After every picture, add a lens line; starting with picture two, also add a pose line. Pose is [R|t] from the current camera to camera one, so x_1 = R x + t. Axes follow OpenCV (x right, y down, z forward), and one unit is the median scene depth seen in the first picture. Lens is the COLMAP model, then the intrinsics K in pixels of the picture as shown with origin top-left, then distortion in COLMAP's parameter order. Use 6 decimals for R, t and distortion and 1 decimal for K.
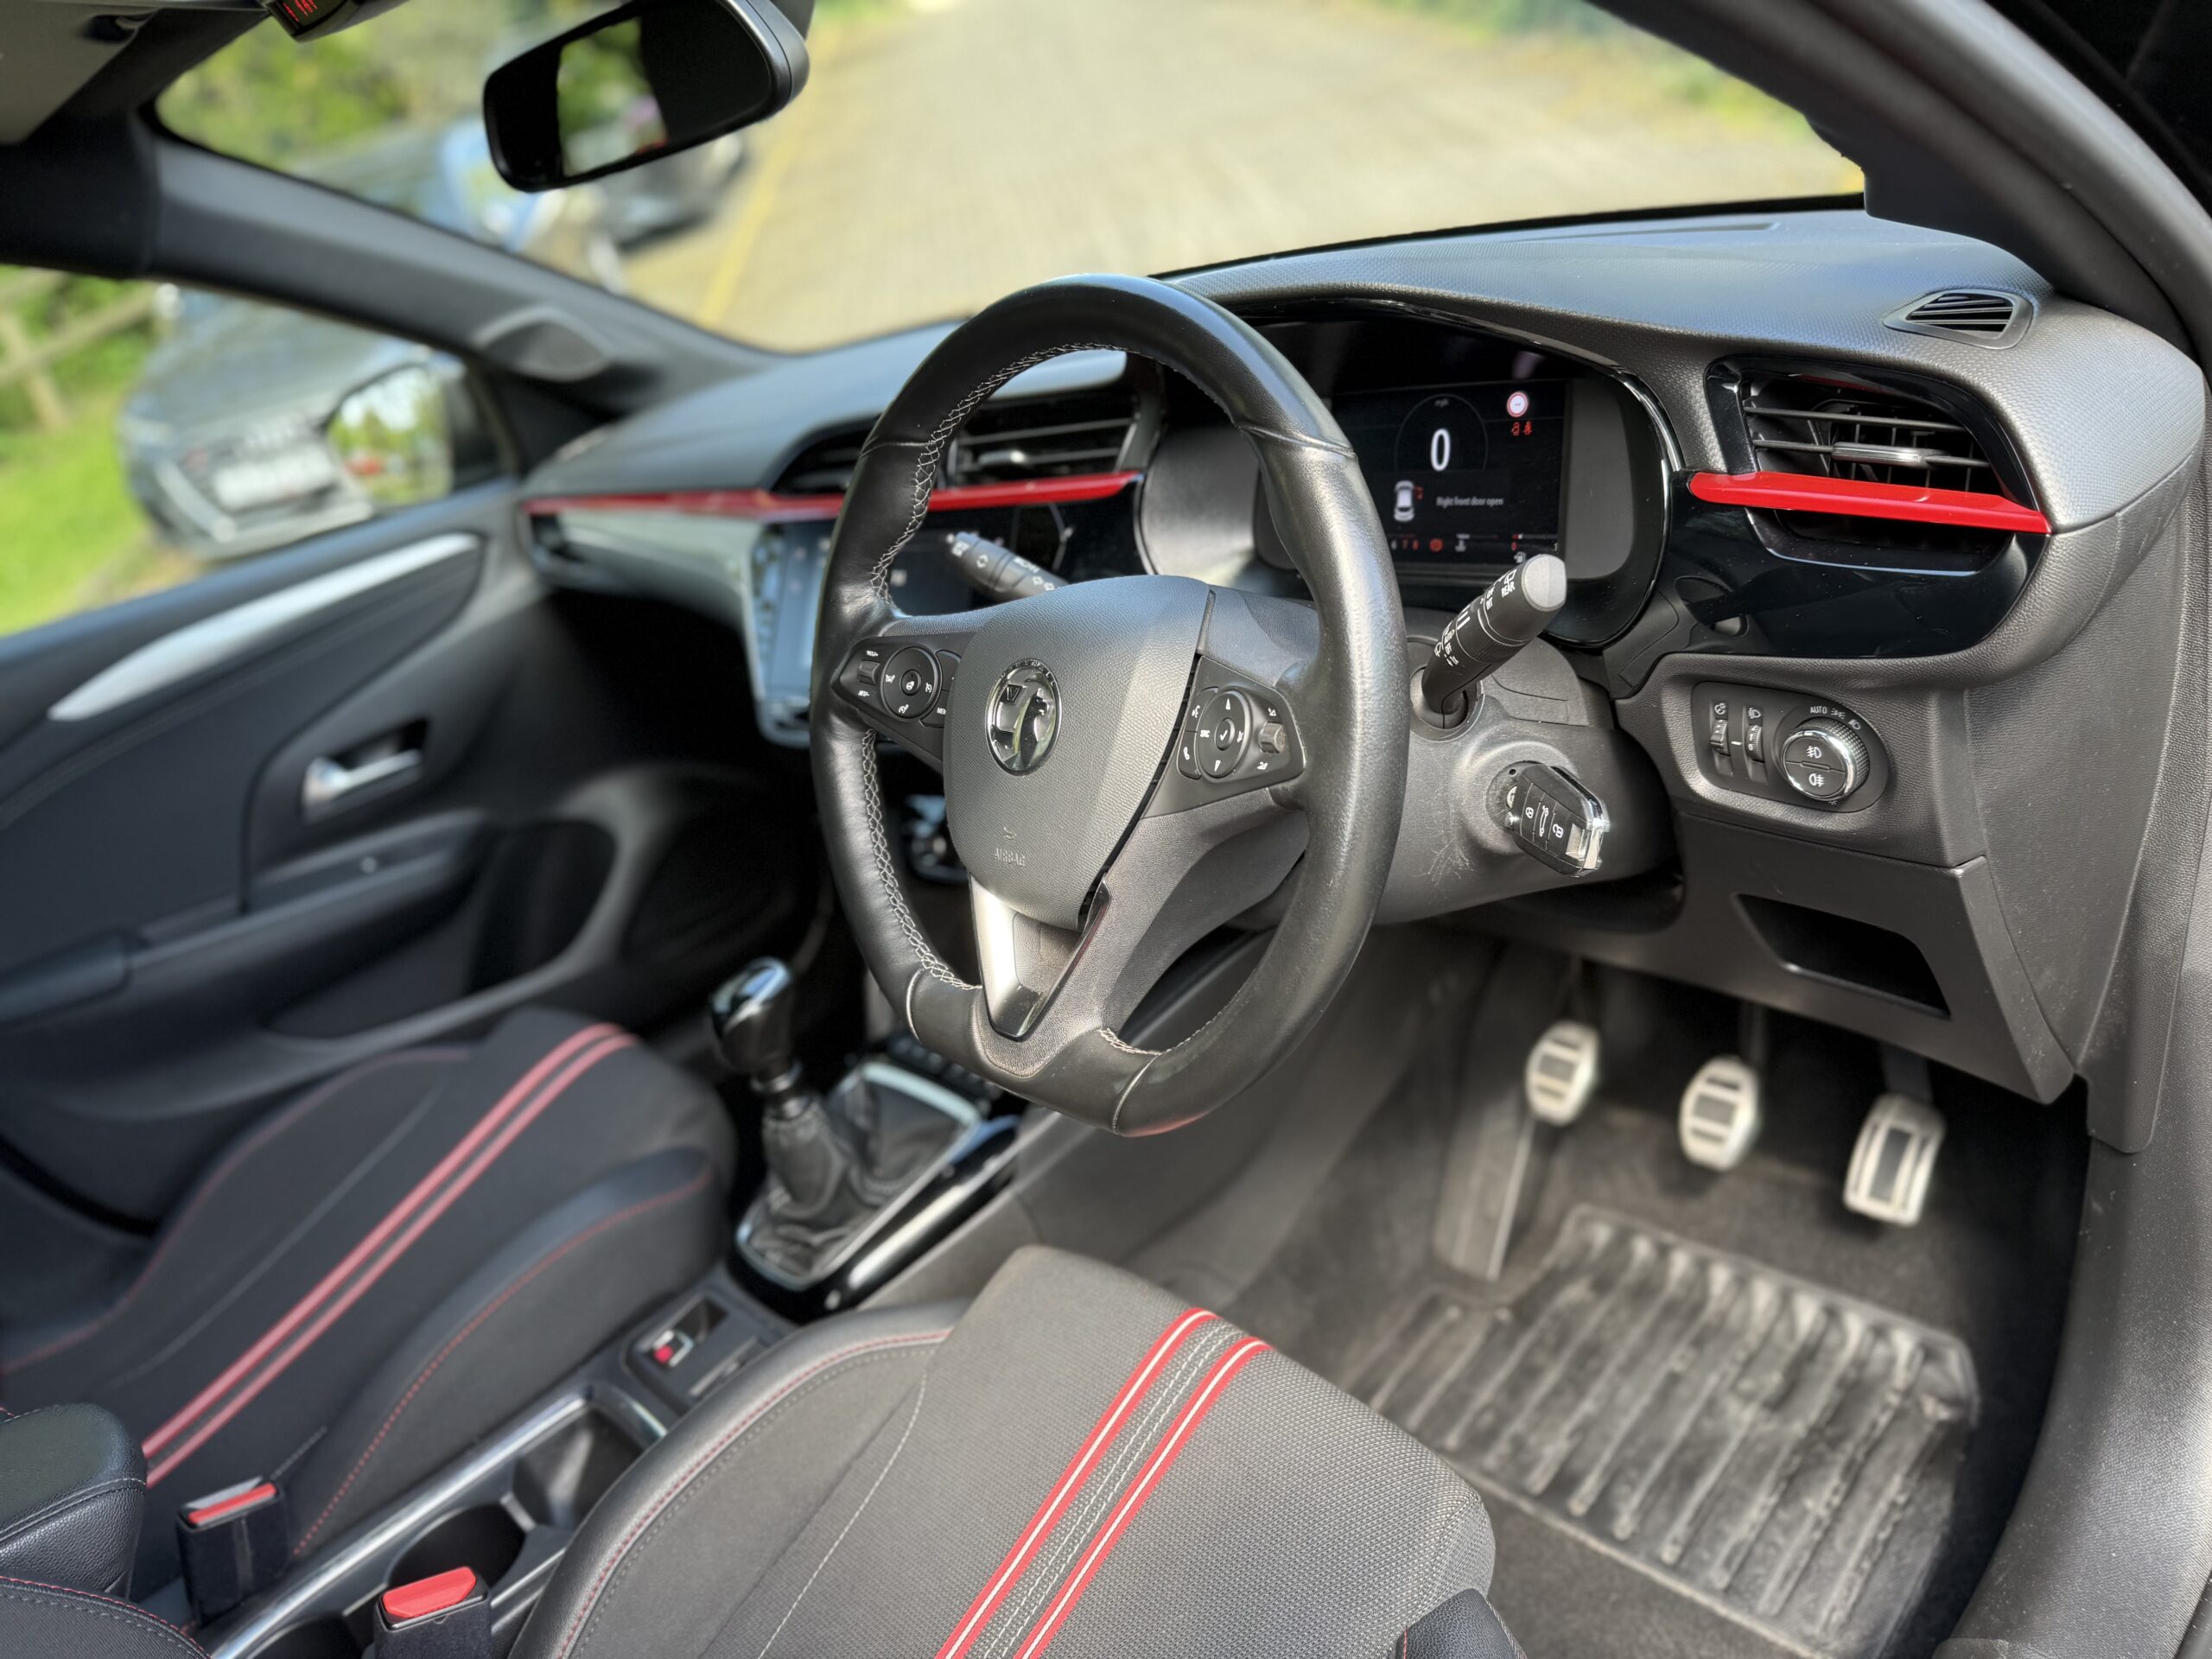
lens RADIAL K [[1589.2, 0, 1104.9], [0, 1589.2, 802.5], [0, 0, 1]] dist [-0.006750, -0.003515]
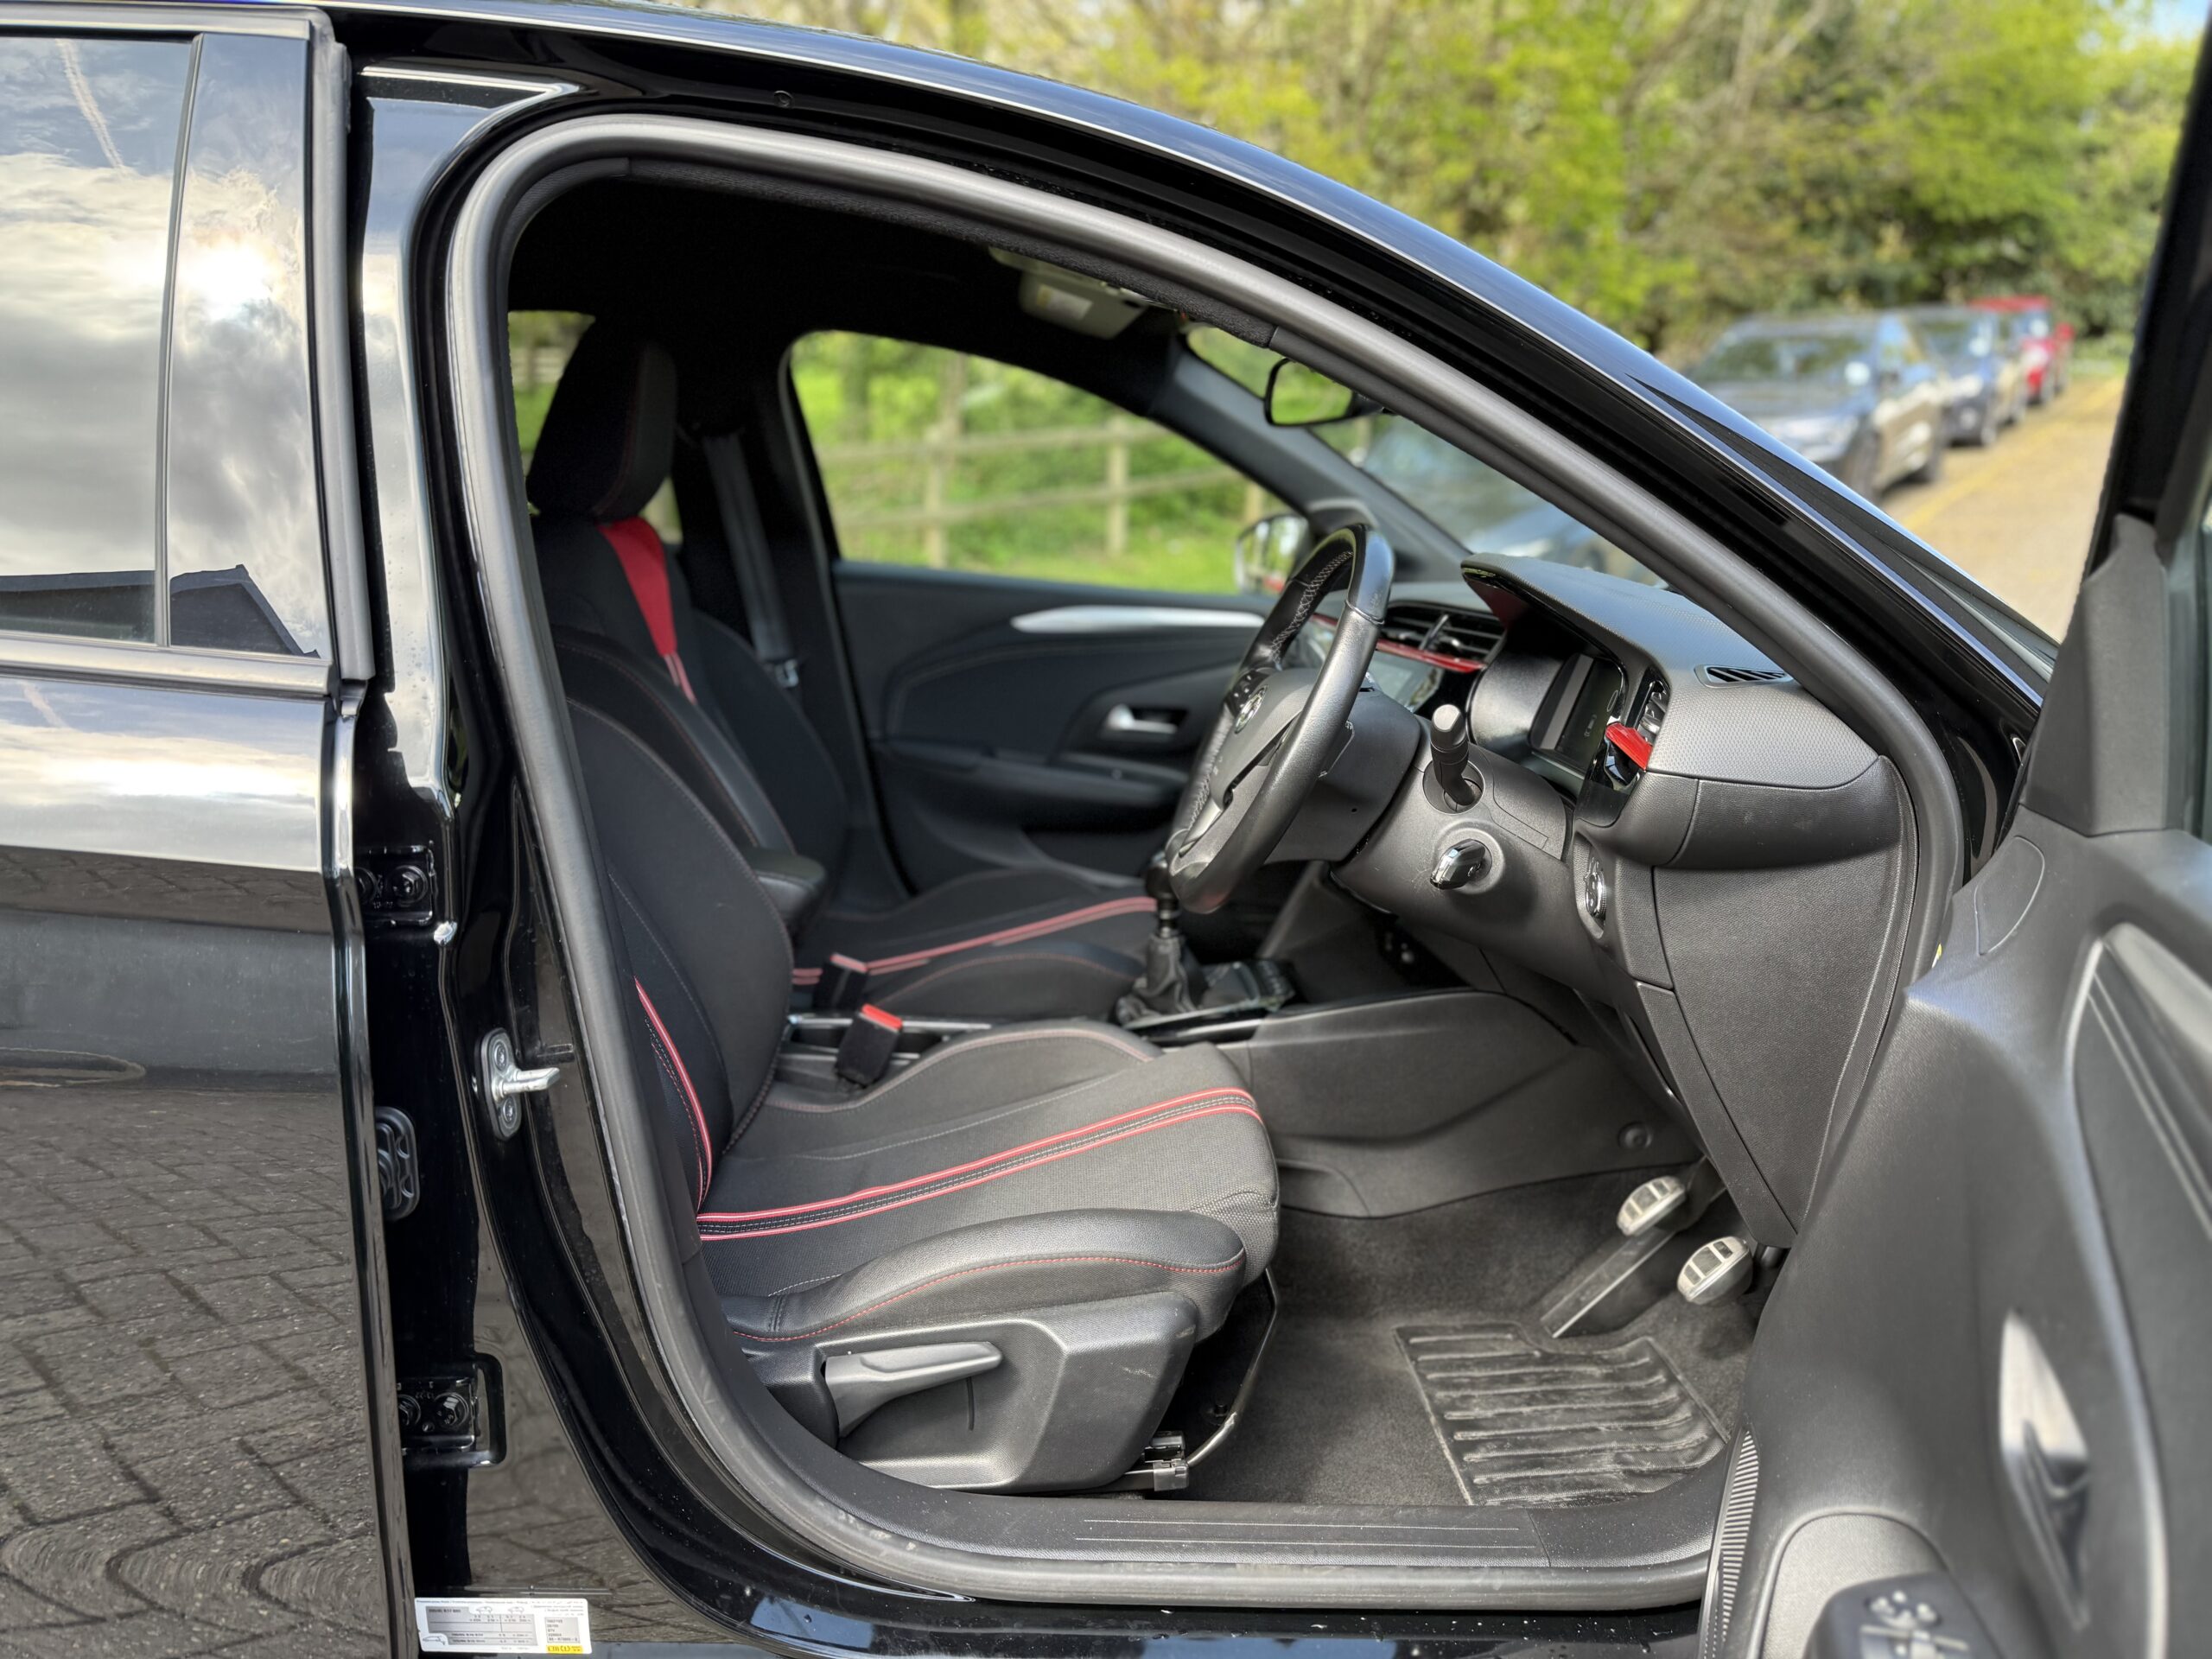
lens RADIAL K [[1567.8, 0, 1113.9], [0, 1567.8, 829.2], [0, 0, 1]] dist [-0.005996, -0.006385]
pose [[0.719800, 0.390294, -0.574072, 0.626181], [-0.464218, 0.885496, 0.019963, 0.075470], [0.516130, 0.252125, 0.818561, -0.410338]]
